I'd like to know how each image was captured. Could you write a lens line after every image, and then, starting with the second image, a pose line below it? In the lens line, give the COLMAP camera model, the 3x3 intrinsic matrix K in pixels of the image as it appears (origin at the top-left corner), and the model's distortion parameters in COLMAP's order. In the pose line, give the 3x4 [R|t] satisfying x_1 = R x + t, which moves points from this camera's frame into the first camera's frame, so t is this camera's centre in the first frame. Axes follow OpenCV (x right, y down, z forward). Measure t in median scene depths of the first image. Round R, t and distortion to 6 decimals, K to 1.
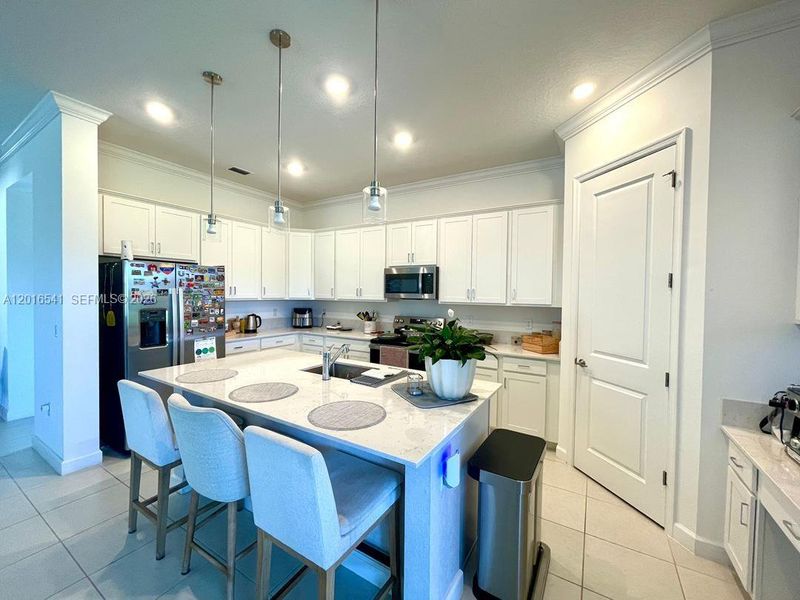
lens RADIAL K [[326.2, 0, 395.4], [0, 326.2, 300.8], [0, 0, 1]] dist [-0.003374, -0.000610]
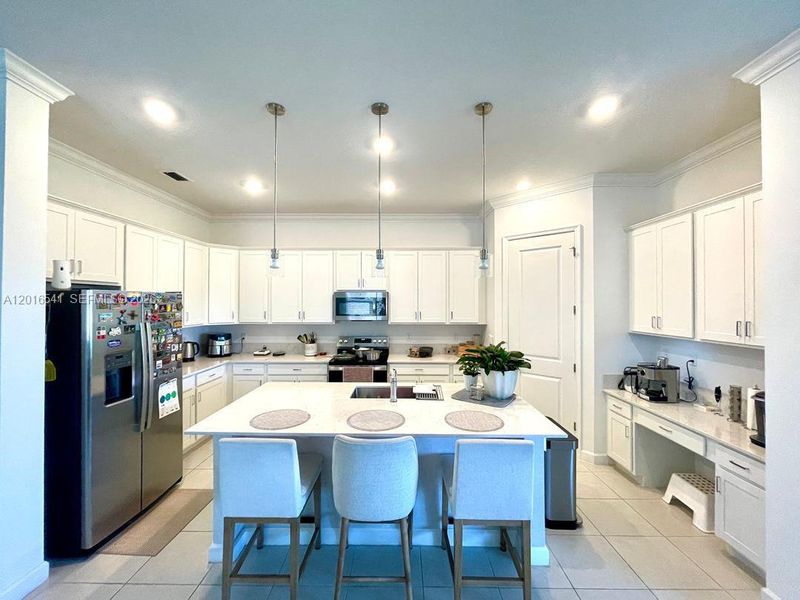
lens RADIAL K [[326.2, 0, 396.6], [0, 326.2, 300.5], [0, 0, 1]] dist [-0.003374, -0.000610]
pose [[0.858187, -0.007896, 0.513277, -0.552154], [0.023139, 0.999460, -0.023314, -0.060572], [-0.512816, 0.031884, 0.857906, 0.000028]]
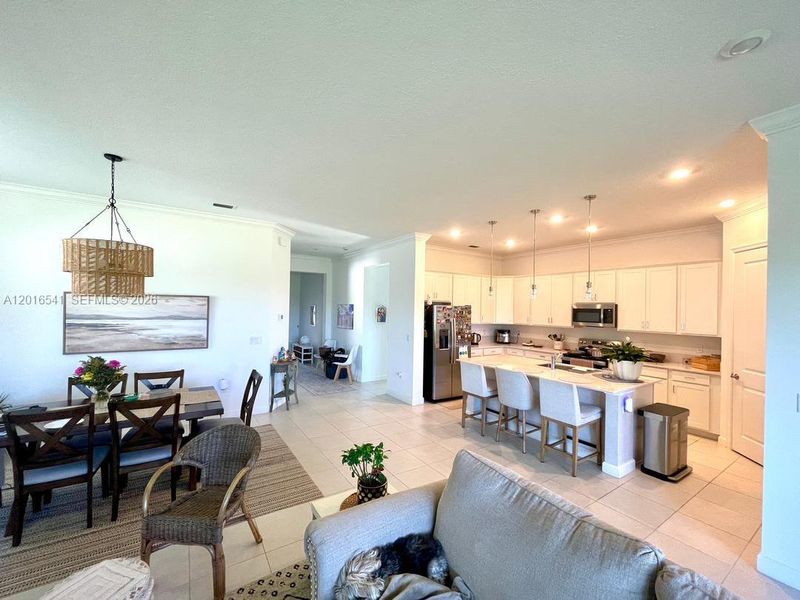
lens RADIAL K [[326.2, 0, 397.5], [0, 326.2, 305.8], [0, 0, 1]] dist [-0.003374, -0.000610]
pose [[0.901604, 0.001434, -0.432560, -0.144060], [-0.018339, 0.999222, -0.034913, -0.041101], [0.432174, 0.039411, 0.900929, -0.852411]]
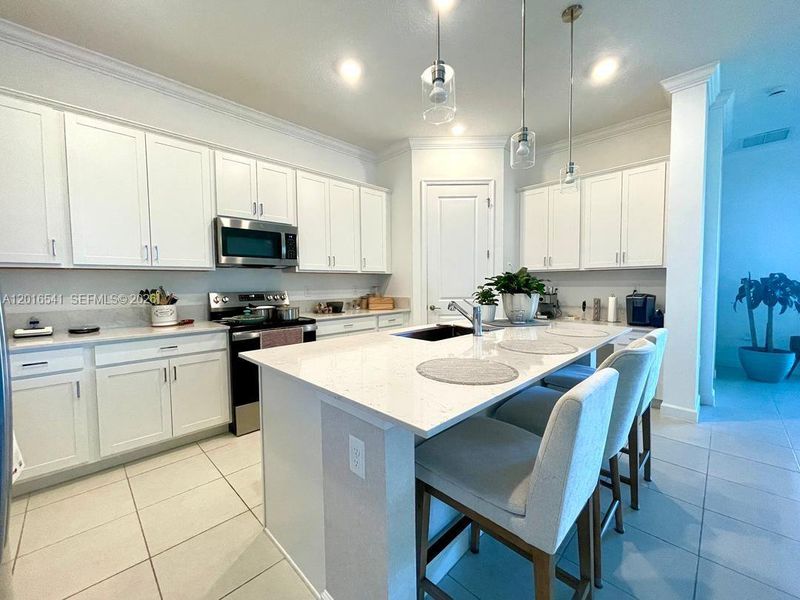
lens RADIAL K [[326.2, 0, 391.5], [0, 326.2, 298.6], [0, 0, 1]] dist [-0.003374, -0.000610]
pose [[0.233965, -0.056602, 0.970596, -0.808376], [0.039488, 0.998033, 0.048683, 0.059797], [-0.971443, 0.026936, 0.235740, 0.724750]]
